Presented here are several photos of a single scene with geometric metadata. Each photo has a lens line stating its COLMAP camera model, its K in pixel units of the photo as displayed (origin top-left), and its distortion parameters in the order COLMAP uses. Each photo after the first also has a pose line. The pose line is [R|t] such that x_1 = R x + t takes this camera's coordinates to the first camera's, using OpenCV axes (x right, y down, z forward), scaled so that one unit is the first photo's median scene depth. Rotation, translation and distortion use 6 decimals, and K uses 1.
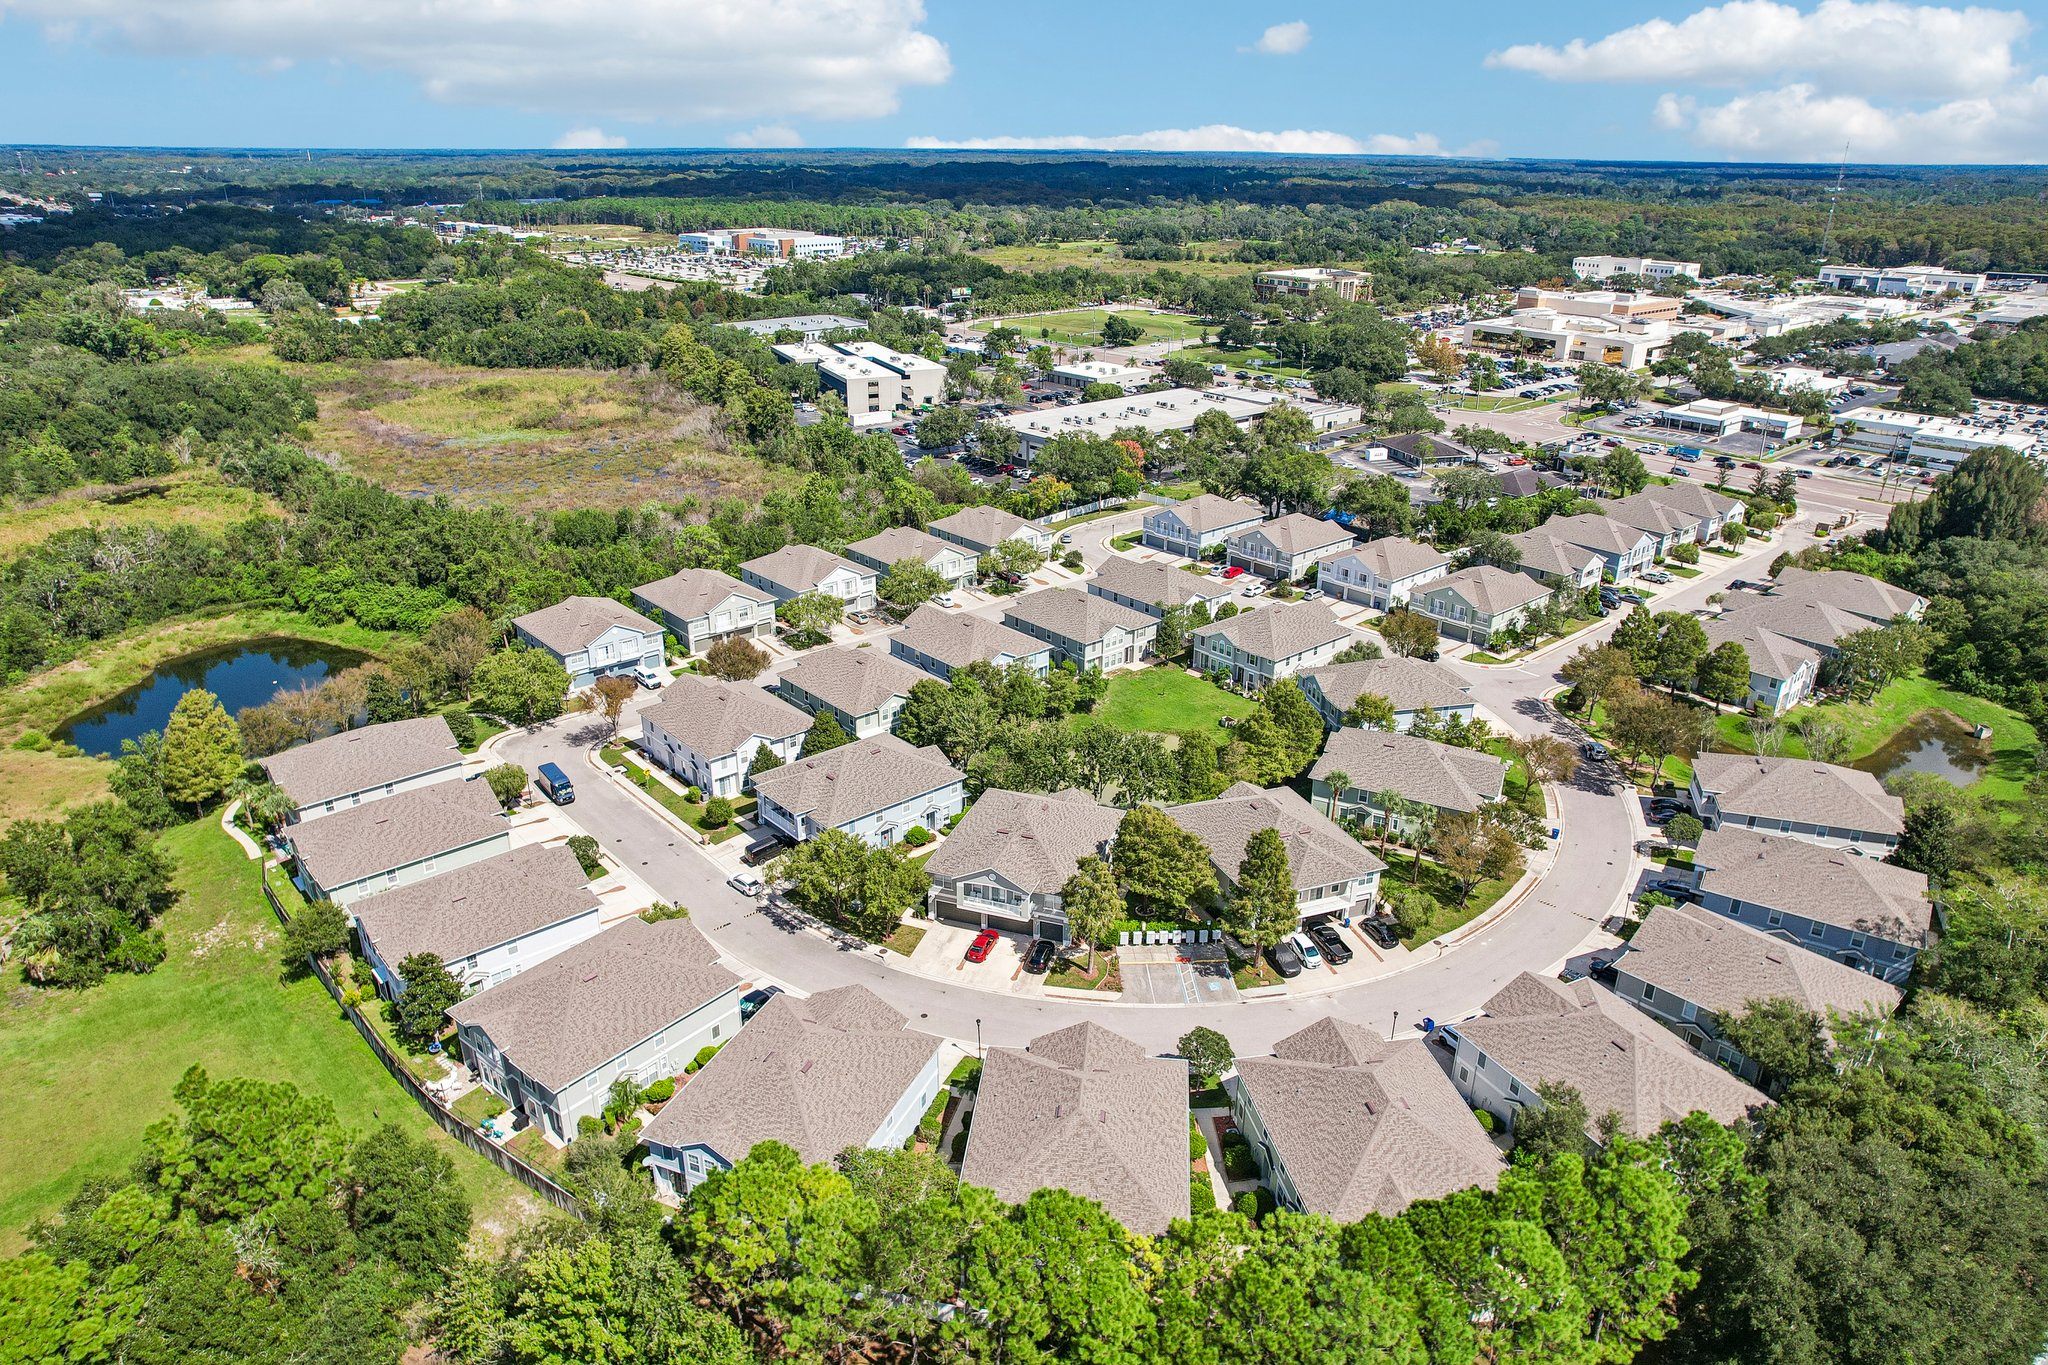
lens RADIAL K [[1285.1, 0, 1024.8], [0, 1285.1, 735.5], [0, 0, 1]] dist [-0.065137, 0.039792]
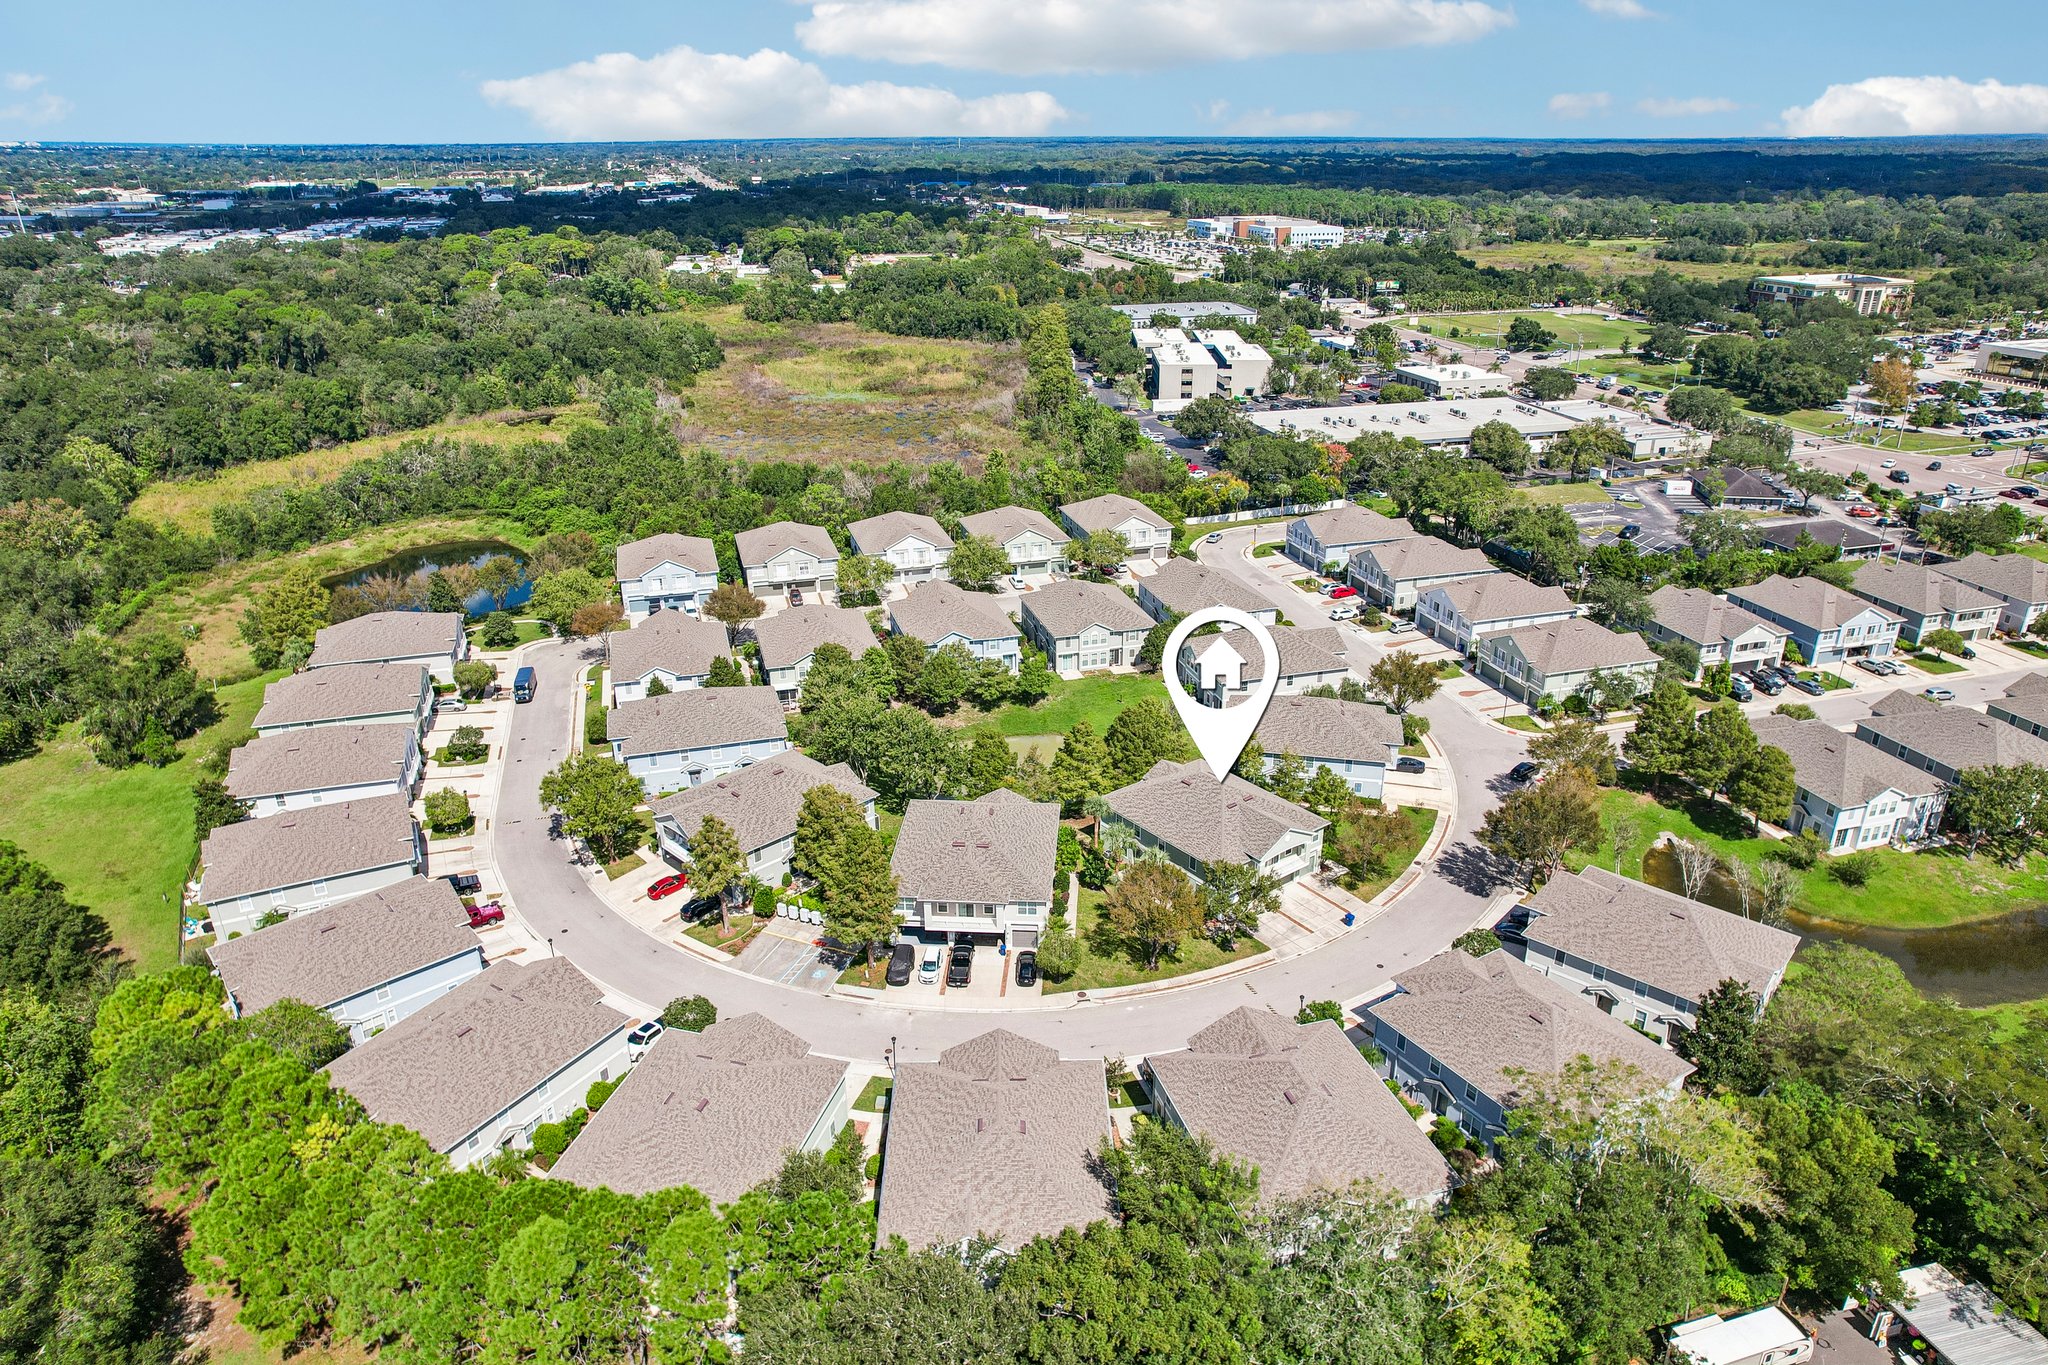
lens RADIAL K [[1315.1, 0, 1024.0], [0, 1315.1, 682.5], [0, 0, 1]] dist [-0.066671, 0.057588]
pose [[0.903974, 0.153582, -0.399053, 0.330855], [-0.168204, 0.985751, -0.001649, -0.024709], [0.393113, 0.068612, 0.916927, 0.065271]]
